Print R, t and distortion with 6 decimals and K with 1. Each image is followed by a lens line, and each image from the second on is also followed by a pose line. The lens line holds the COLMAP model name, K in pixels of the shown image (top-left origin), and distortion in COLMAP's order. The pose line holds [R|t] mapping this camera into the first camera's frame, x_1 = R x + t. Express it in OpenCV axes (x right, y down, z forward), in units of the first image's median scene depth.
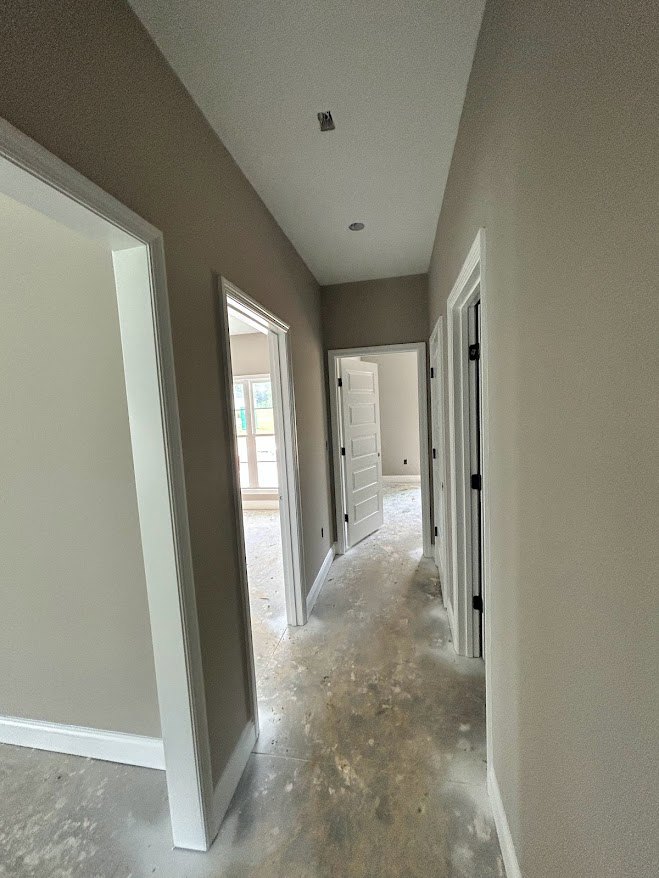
lens RADIAL K [[353.0, 0, 329.5], [0, 353.0, 439.0], [0, 0, 1]] dist [0.000172, 0.000659]
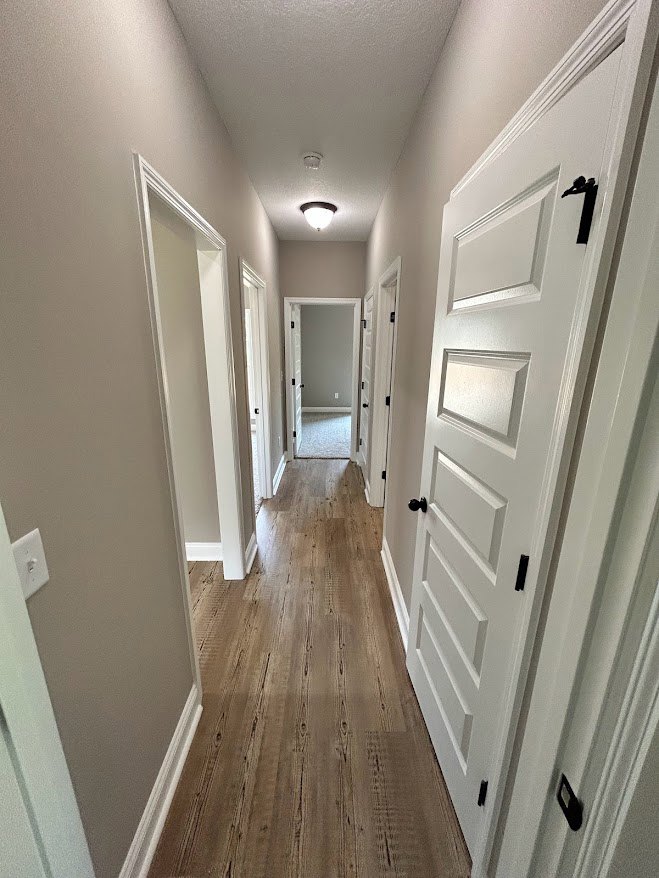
lens RADIAL K [[353.0, 0, 329.5], [0, 353.0, 439.0], [0, 0, 1]] dist [0.000172, 0.000659]
pose [[0.979969, 0.009548, 0.198923, -0.094833], [-0.043206, 0.985254, 0.165556, 0.025824], [-0.194409, -0.170834, 0.965930, -0.315575]]
